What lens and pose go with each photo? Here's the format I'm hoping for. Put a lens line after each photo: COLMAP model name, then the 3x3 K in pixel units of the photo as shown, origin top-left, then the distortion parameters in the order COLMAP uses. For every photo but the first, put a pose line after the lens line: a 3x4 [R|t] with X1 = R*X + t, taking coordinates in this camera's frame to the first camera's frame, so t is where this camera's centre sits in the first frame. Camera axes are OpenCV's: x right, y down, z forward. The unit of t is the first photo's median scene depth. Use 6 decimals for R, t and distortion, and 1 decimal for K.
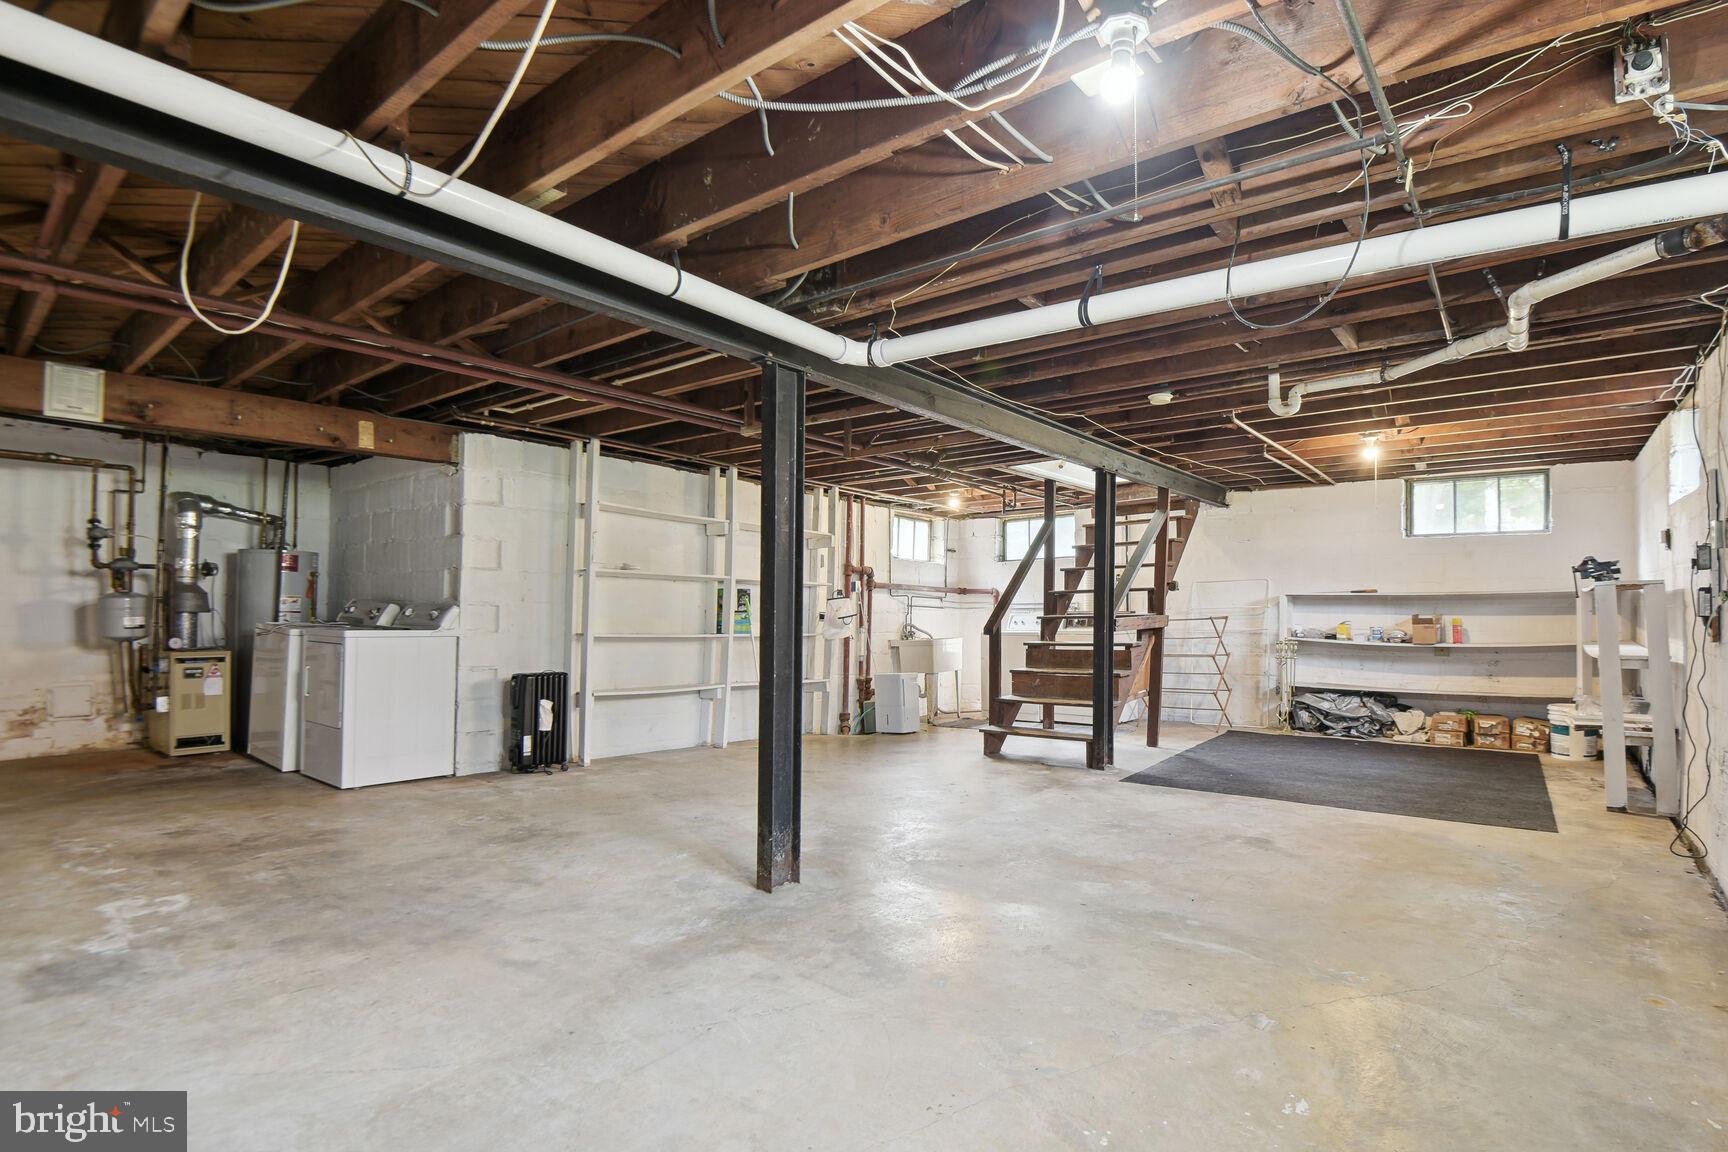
lens RADIAL K [[810.6, 0, 887.8], [0, 810.6, 578.8], [0, 0, 1]] dist [-0.013632, -0.000417]
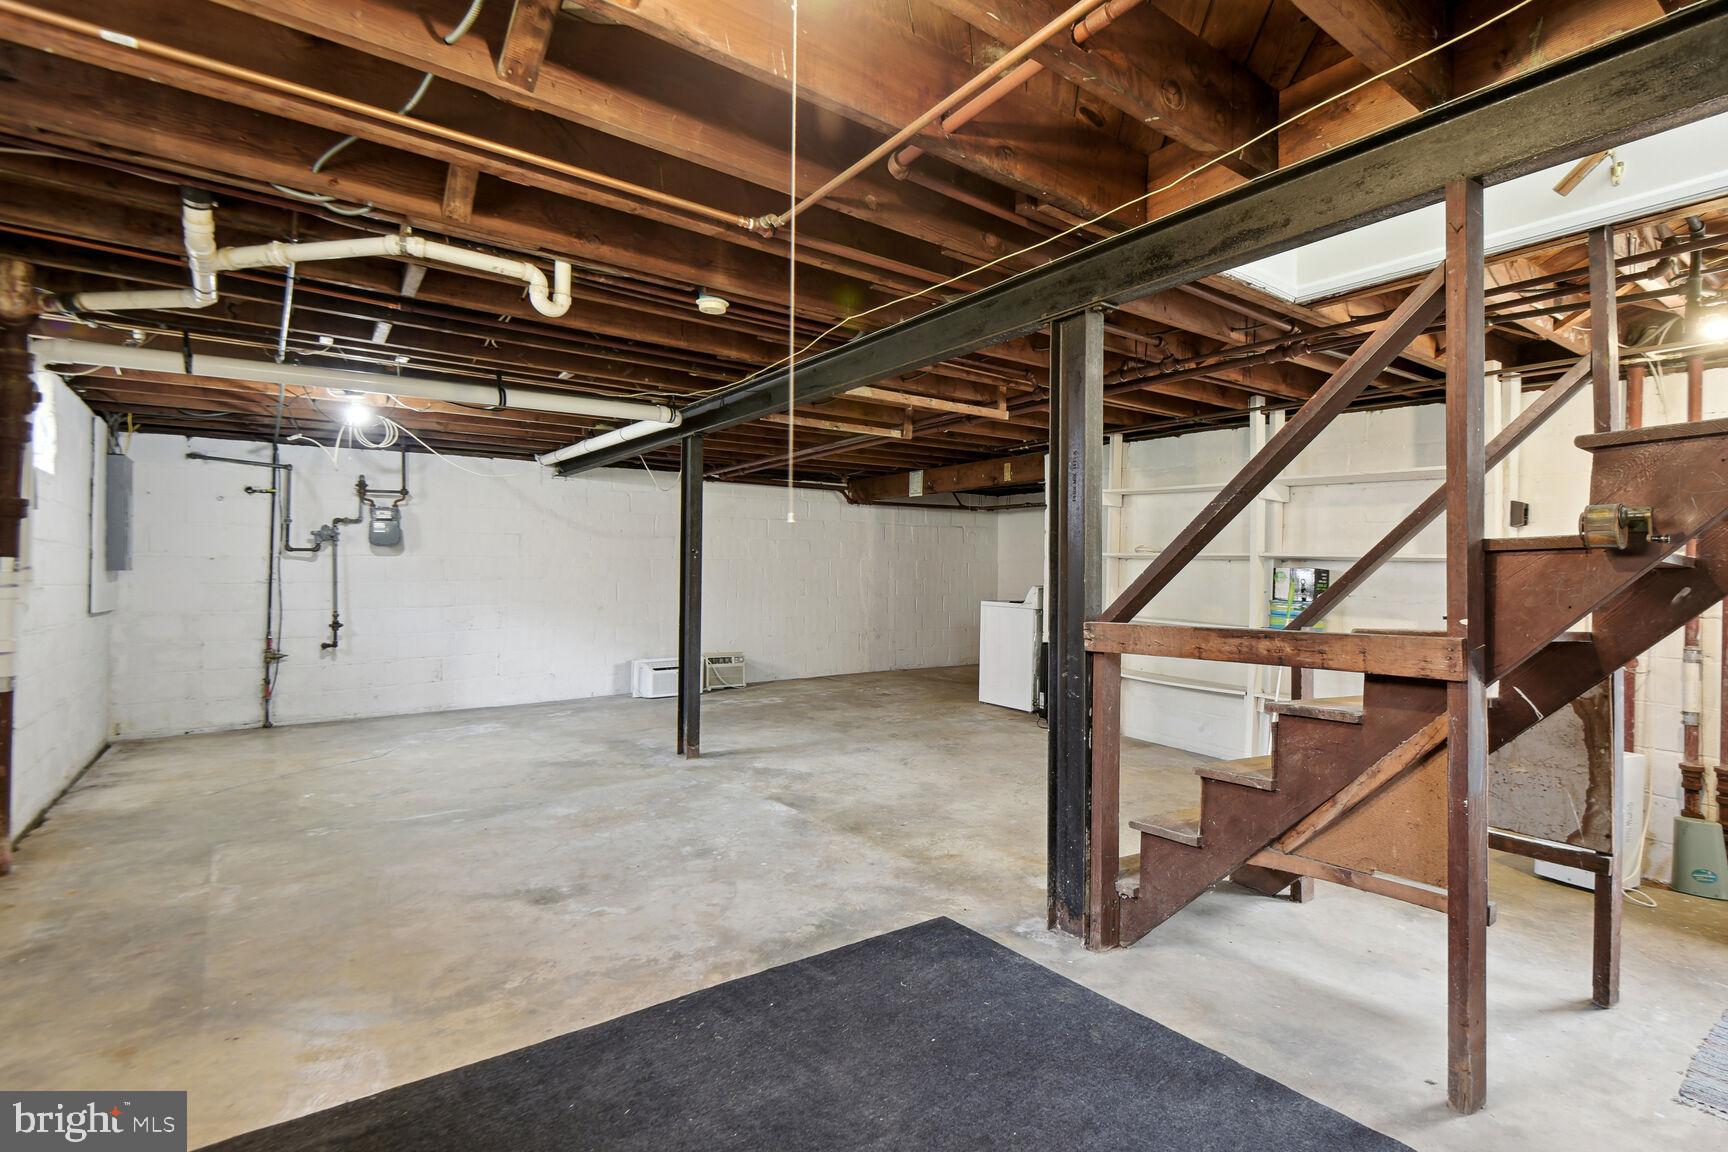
lens RADIAL K [[803.0, 0, 864.0], [0, 803.0, 576.0], [0, 0, 1]] dist [-0.015027, -0.000239]
pose [[-0.250334, -0.020781, -0.967936, 1.088287], [0.005257, 0.999726, -0.022823, 0.056375], [0.968145, -0.010802, -0.250156, 1.460896]]
